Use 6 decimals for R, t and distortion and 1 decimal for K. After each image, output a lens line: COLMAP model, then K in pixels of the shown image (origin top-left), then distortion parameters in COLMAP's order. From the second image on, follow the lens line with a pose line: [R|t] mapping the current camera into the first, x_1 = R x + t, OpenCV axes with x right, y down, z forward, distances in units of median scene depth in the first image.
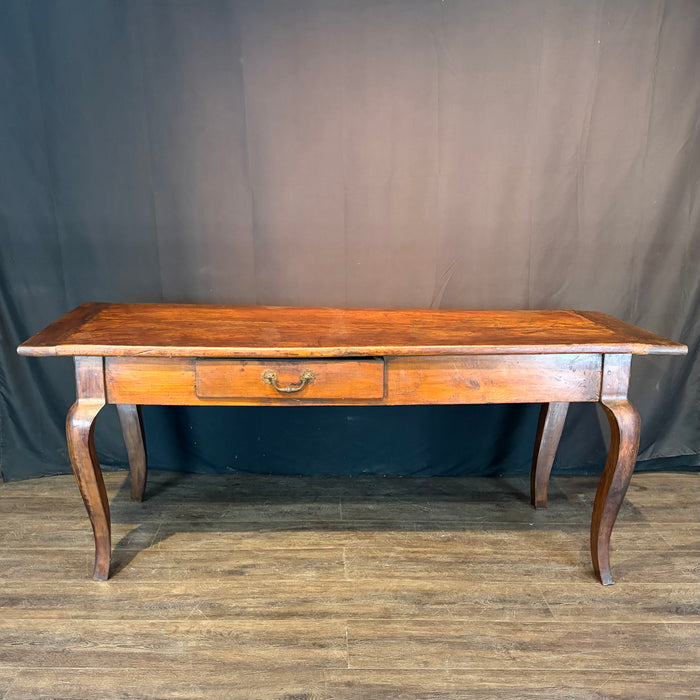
lens RADIAL K [[805.6, 0, 332.9], [0, 805.6, 414.8], [0, 0, 1]] dist [0.019440, 0.000000]
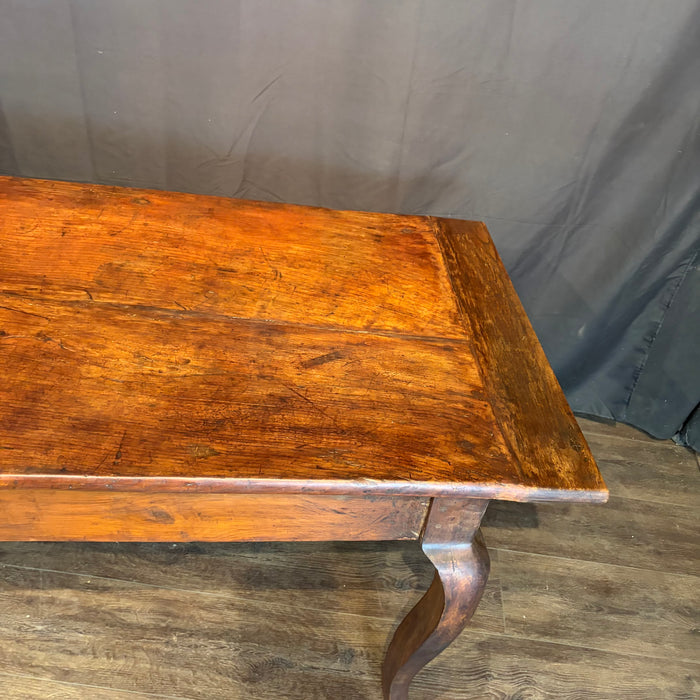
lens RADIAL K [[711.8, 0, 347.2], [0, 711.8, 354.0], [0, 0, 1]] dist [0.015164, 0.000000]
pose [[0.987913, 0.154107, 0.016681, 0.289723], [-0.147650, 0.902799, 0.403922, -0.294899], [0.047188, -0.401503, 0.914641, 0.639745]]
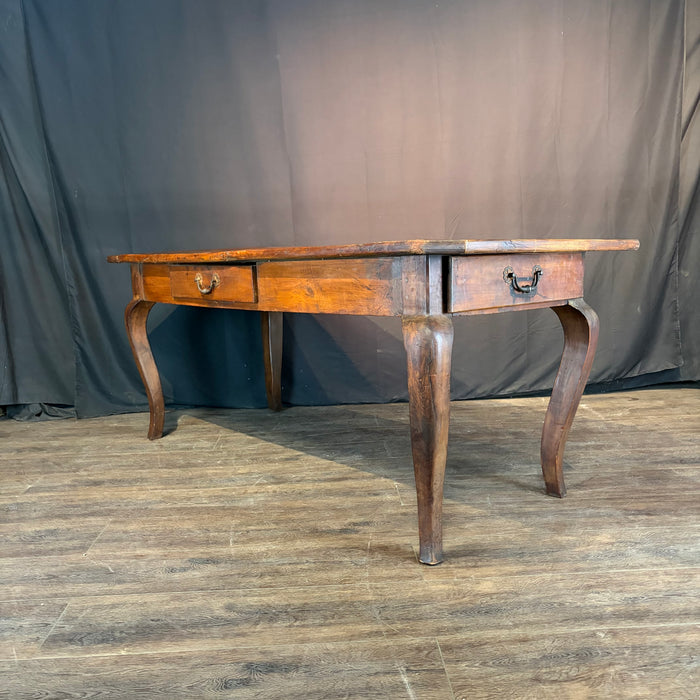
lens RADIAL K [[711.8, 0, 354.7], [0, 711.8, 343.0], [0, 0, 1]] dist [0.015164, 0.000000]
pose [[0.998595, -0.046114, 0.026091, -0.054668], [0.049642, 0.986422, -0.156546, 0.210852], [-0.018518, 0.157621, 0.987326, -0.015945]]
